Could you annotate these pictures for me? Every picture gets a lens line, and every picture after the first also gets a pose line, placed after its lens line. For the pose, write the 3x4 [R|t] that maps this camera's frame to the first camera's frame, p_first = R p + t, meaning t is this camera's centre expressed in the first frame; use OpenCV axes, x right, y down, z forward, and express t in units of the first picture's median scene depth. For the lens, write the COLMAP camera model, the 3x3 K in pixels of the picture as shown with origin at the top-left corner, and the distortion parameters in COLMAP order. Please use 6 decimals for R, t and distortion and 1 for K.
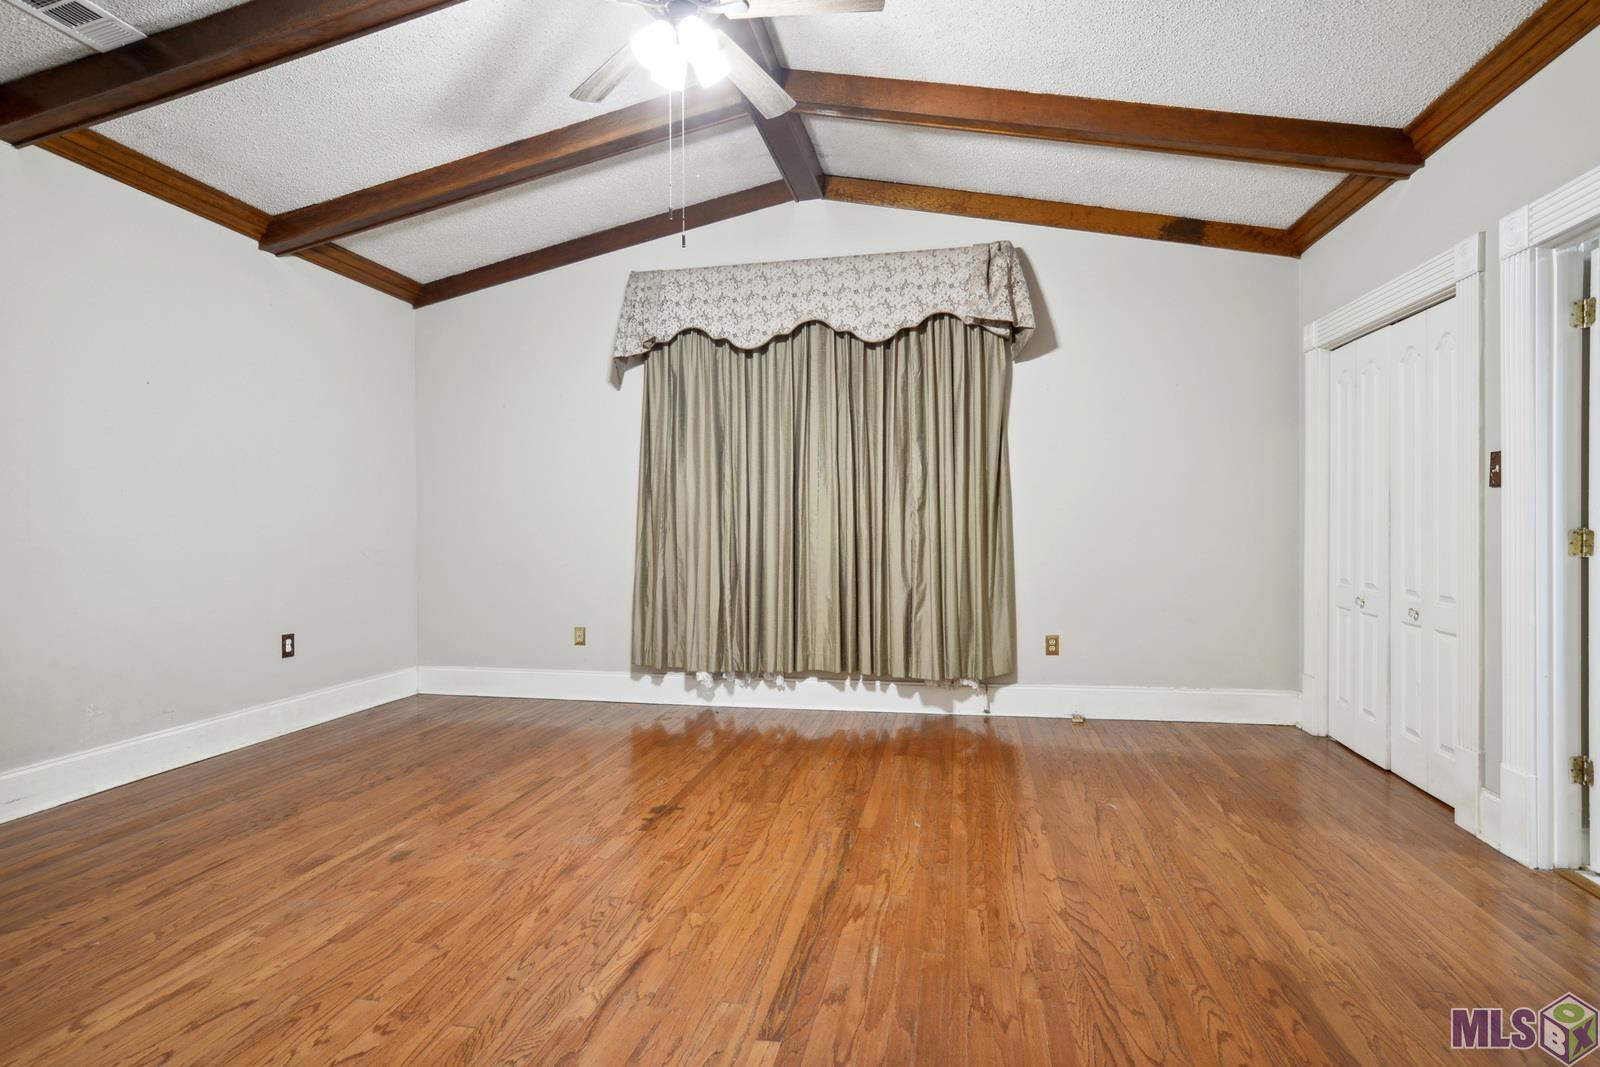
lens RADIAL K [[857.6, 0, 802.5], [0, 857.6, 532.2], [0, 0, 1]] dist [-0.041157, 0.011585]
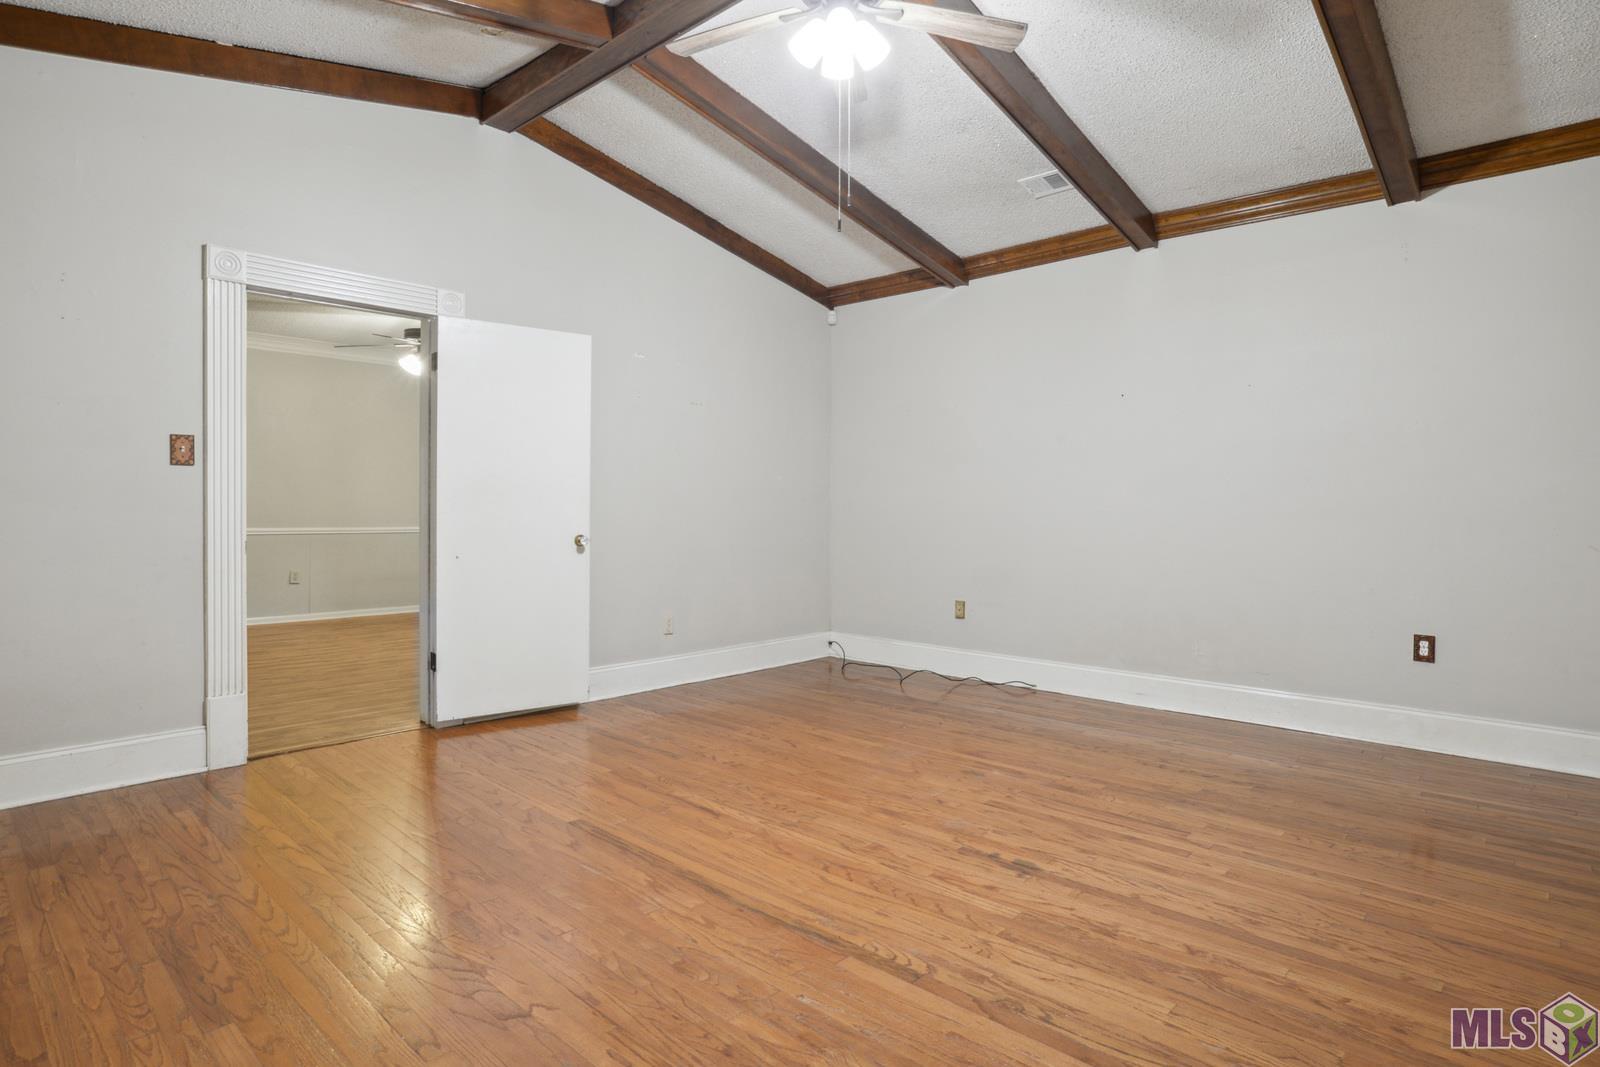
lens RADIAL K [[857.6, 0, 801.2], [0, 857.6, 518.3], [0, 0, 1]] dist [-0.041157, 0.011585]
pose [[-0.546857, 0.010613, -0.837159, 0.709002], [-0.010601, 0.999752, 0.019599, -0.012863], [0.837159, 0.019593, -0.546609, 1.466237]]
